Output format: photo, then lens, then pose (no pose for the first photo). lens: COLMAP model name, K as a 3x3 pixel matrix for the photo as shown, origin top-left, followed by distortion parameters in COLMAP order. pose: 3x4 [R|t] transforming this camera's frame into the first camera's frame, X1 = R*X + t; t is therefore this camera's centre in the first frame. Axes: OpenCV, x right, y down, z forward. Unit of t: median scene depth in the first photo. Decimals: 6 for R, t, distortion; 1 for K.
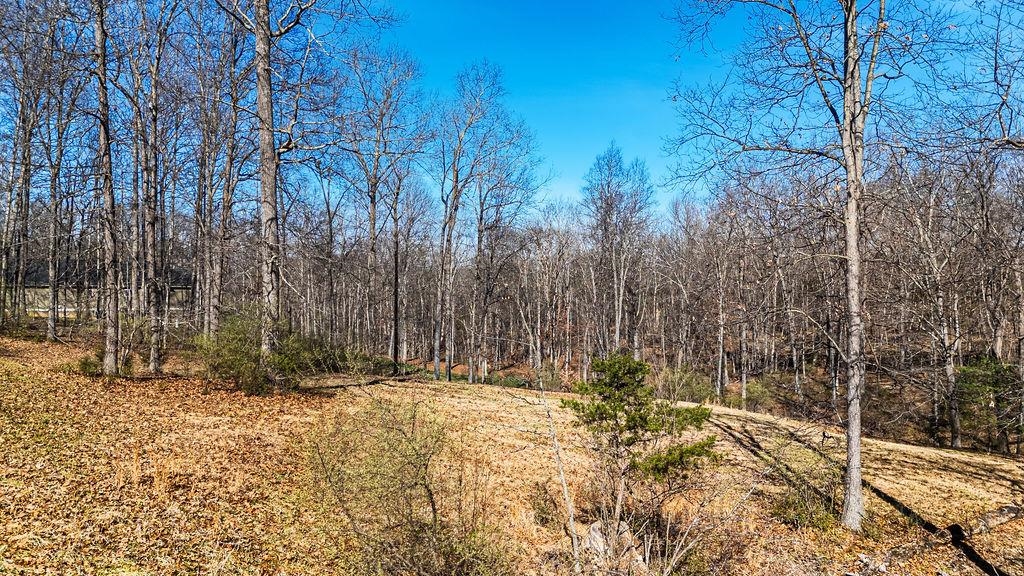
lens RADIAL K [[736.9, 0, 512.0], [0, 736.9, 288.0], [0, 0, 1]] dist [0.068061, -0.076563]
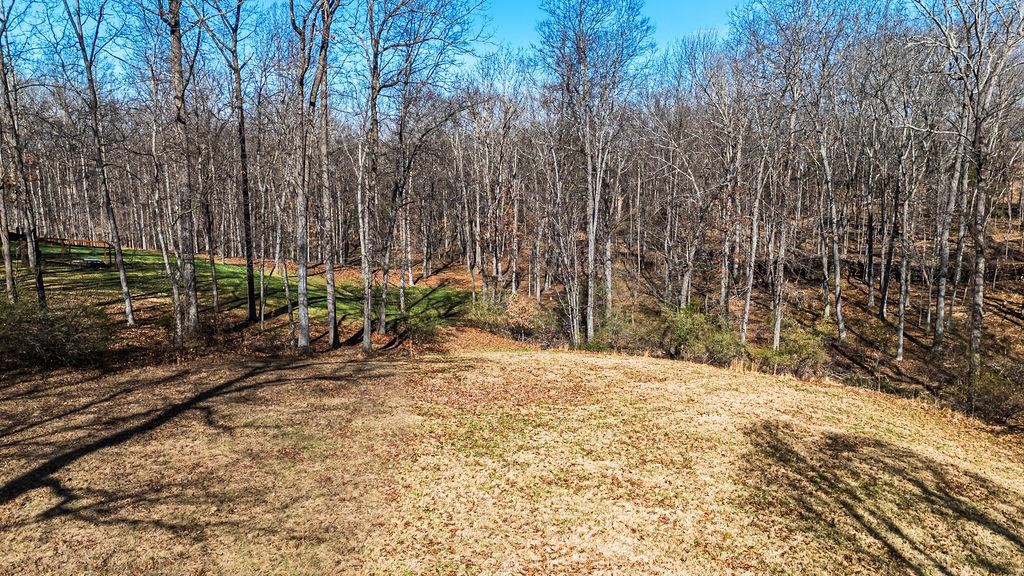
lens RADIAL K [[736.9, 0, 512.0], [0, 736.9, 288.0], [0, 0, 1]] dist [0.068061, -0.076563]
pose [[0.997141, -0.014993, 0.074066, 0.019042], [0.002369, 0.985842, 0.167661, -0.015347], [-0.075531, -0.167006, 0.983058, 0.314065]]
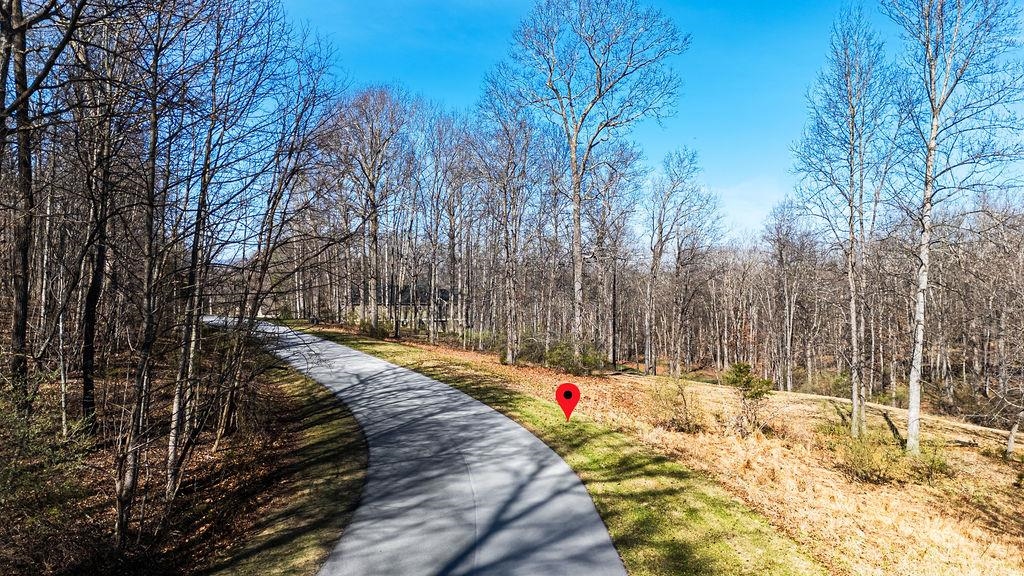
lens RADIAL K [[736.9, 0, 512.0], [0, 736.9, 288.0], [0, 0, 1]] dist [0.068061, -0.076563]
pose [[0.968571, -0.005560, -0.248676, -0.000445], [0.005547, 0.999984, -0.000753, -0.034650], [0.248676, -0.000650, 0.968586, -0.338450]]
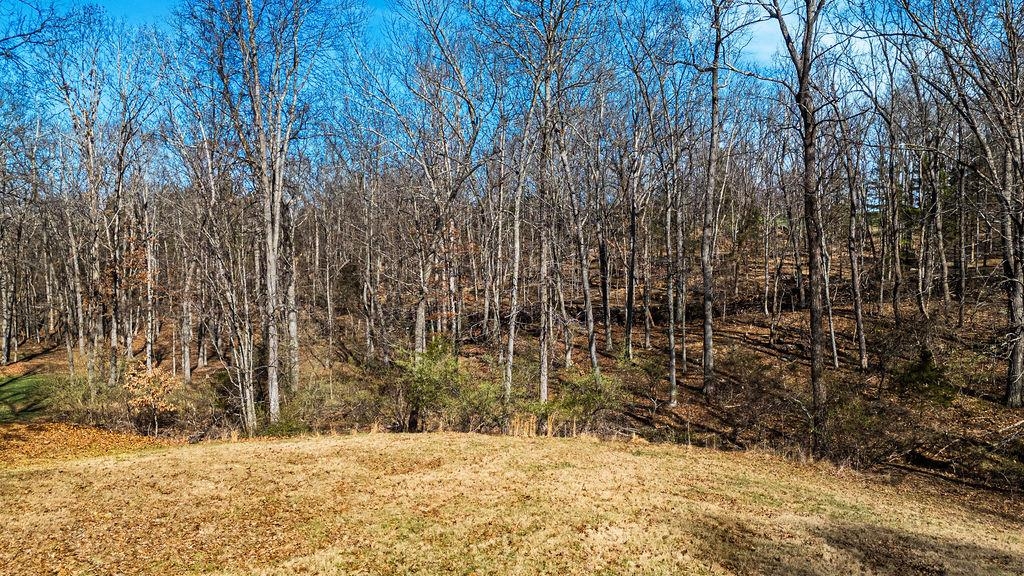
lens RADIAL K [[736.9, 0, 512.0], [0, 736.9, 288.0], [0, 0, 1]] dist [0.068061, -0.076563]
pose [[0.868772, -0.028031, 0.494418, 0.047968], [0.003900, 0.998753, 0.049770, 0.046137], [-0.495196, -0.041310, 0.867798, 0.520705]]
